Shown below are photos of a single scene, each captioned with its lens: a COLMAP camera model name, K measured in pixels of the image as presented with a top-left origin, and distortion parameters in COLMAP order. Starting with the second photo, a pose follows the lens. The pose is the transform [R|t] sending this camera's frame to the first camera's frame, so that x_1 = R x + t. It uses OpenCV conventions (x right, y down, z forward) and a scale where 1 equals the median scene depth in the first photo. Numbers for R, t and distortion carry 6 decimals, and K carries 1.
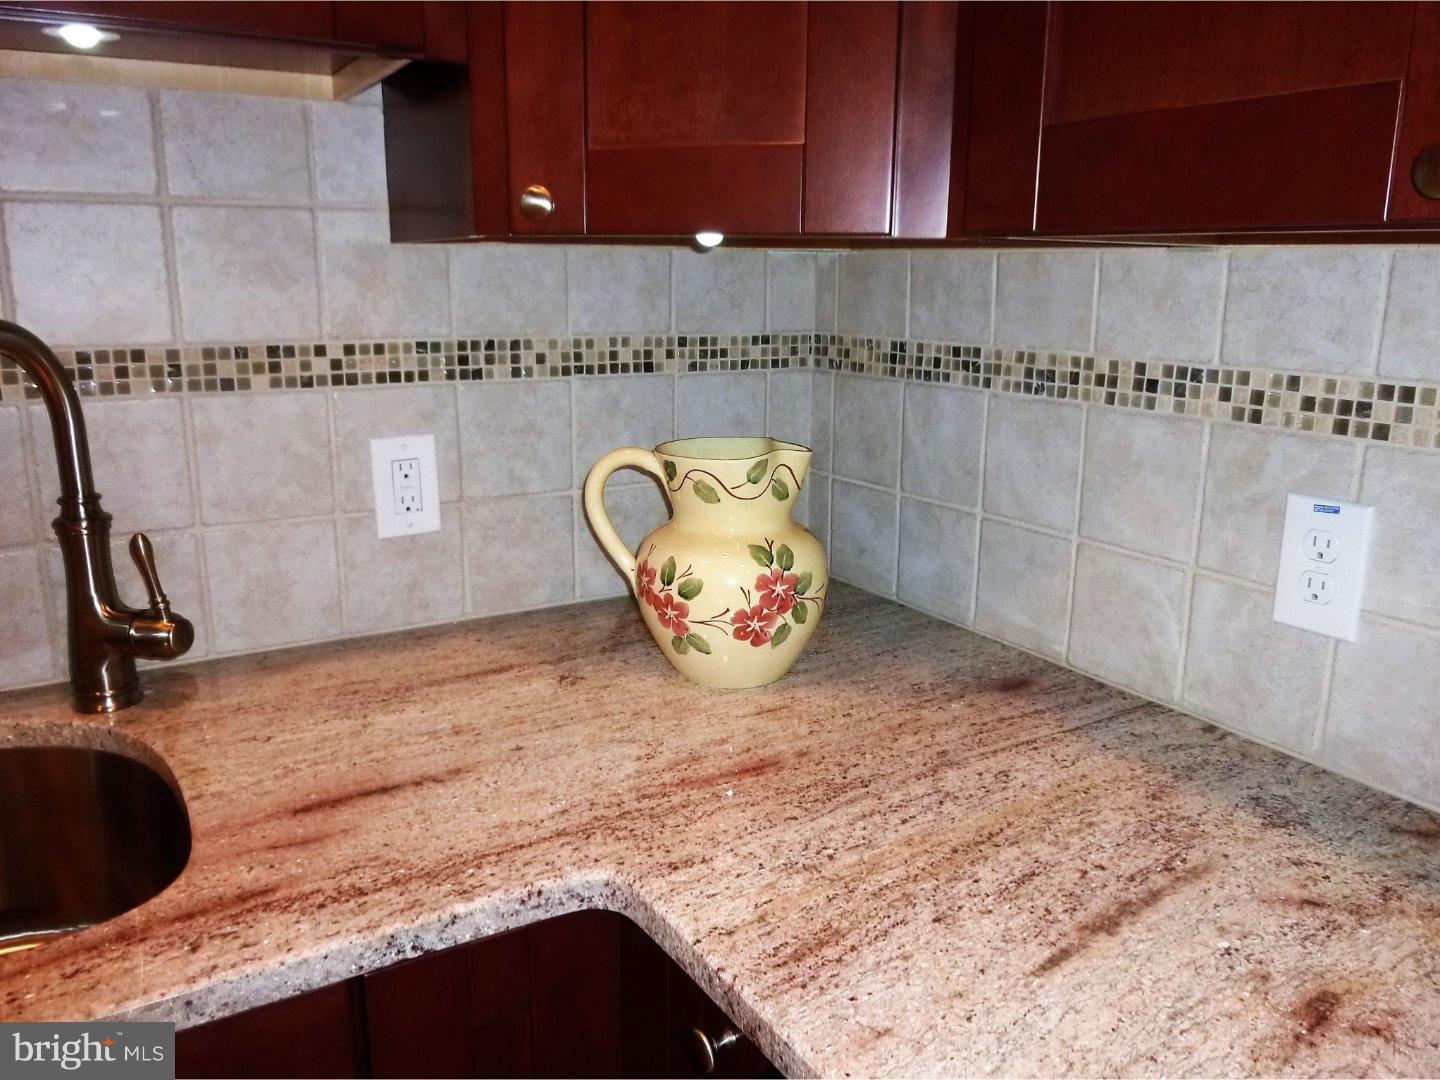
lens RADIAL K [[1115.8, 0, 720.0], [0, 1115.8, 540.0], [0, 0, 1]] dist [-0.004462, -0.009021]
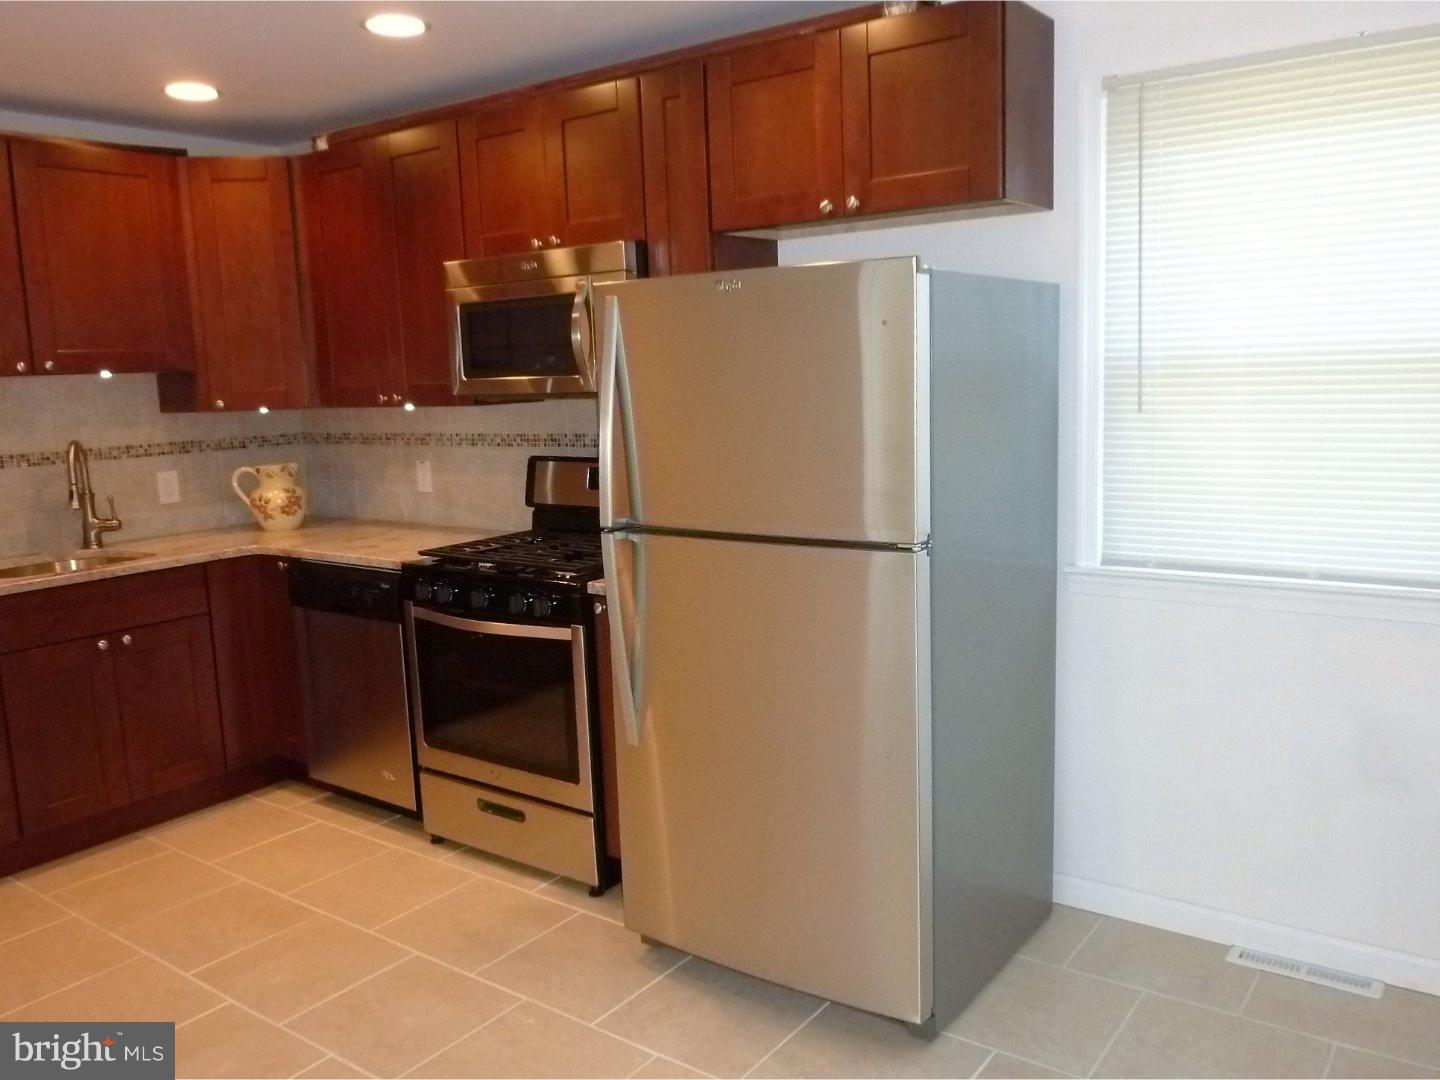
lens RADIAL K [[1120.7, 0, 720.0], [0, 1120.7, 540.0], [0, 0, 1]] dist [-0.029681, 0.008267]
pose [[0.922434, -0.099481, 0.373120, -0.034216], [0.133114, 0.988940, -0.065417, 0.605795], [-0.362485, 0.110010, 0.925474, -2.918810]]
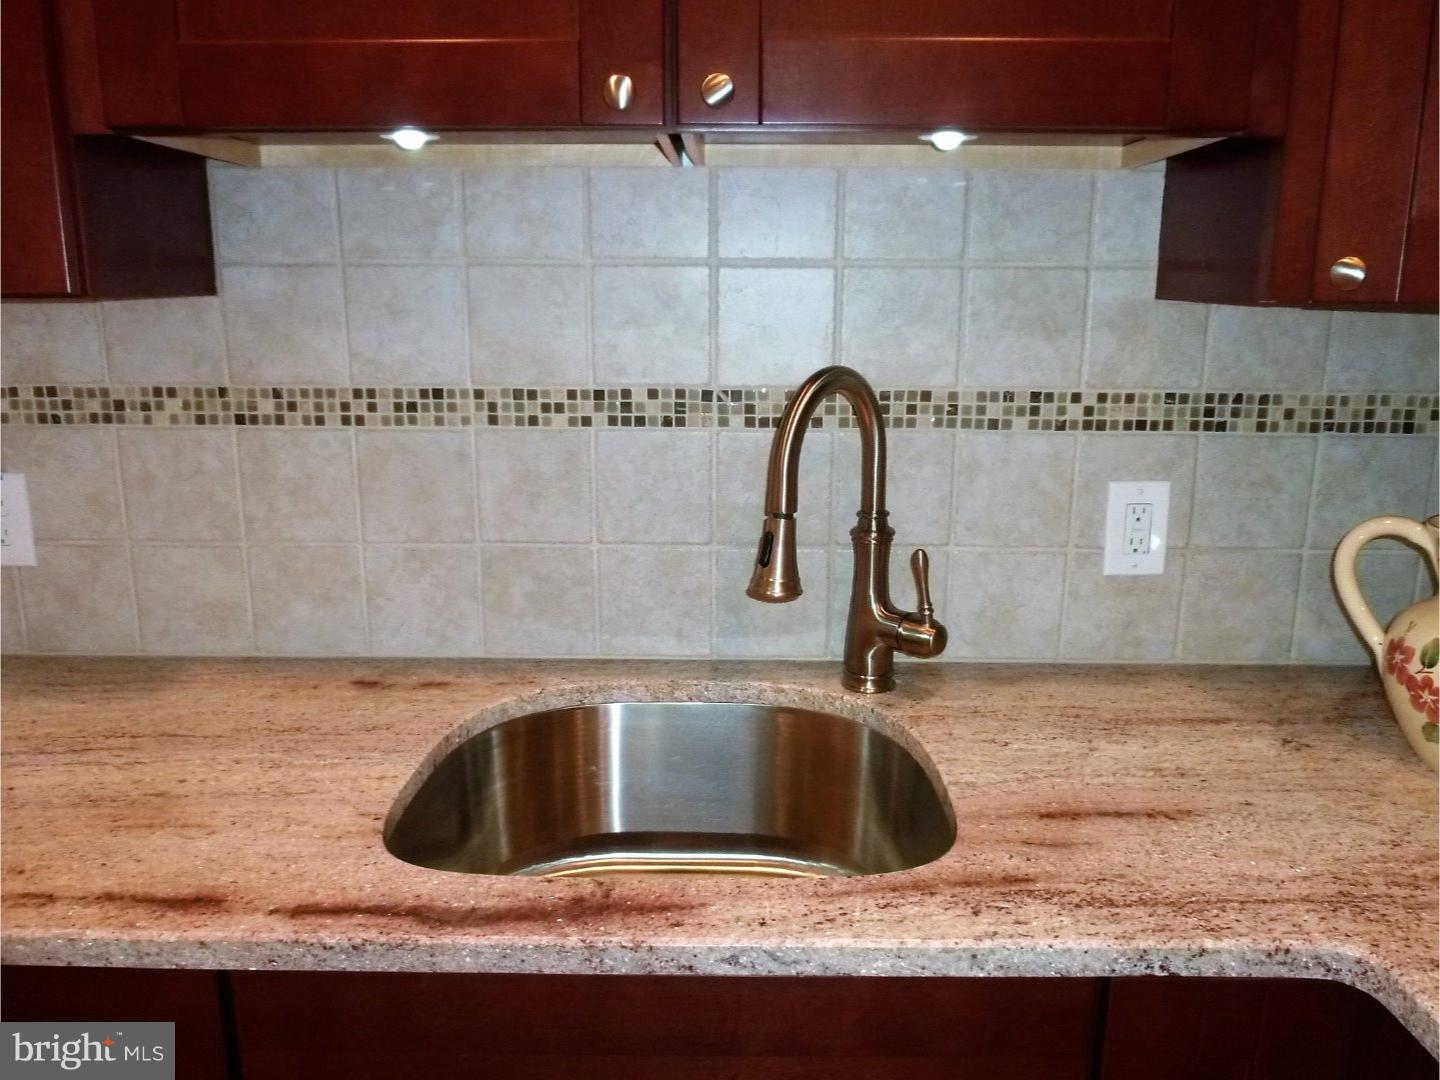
lens RADIAL K [[1120.7, 0, 720.0], [0, 1120.7, 540.0], [0, 0, 1]] dist [-0.029681, 0.008267]
pose [[0.851737, 0.114524, -0.511301, -0.089911], [-0.122680, 0.992285, 0.017894, -0.009892], [0.509405, 0.047486, 0.859216, -0.115739]]
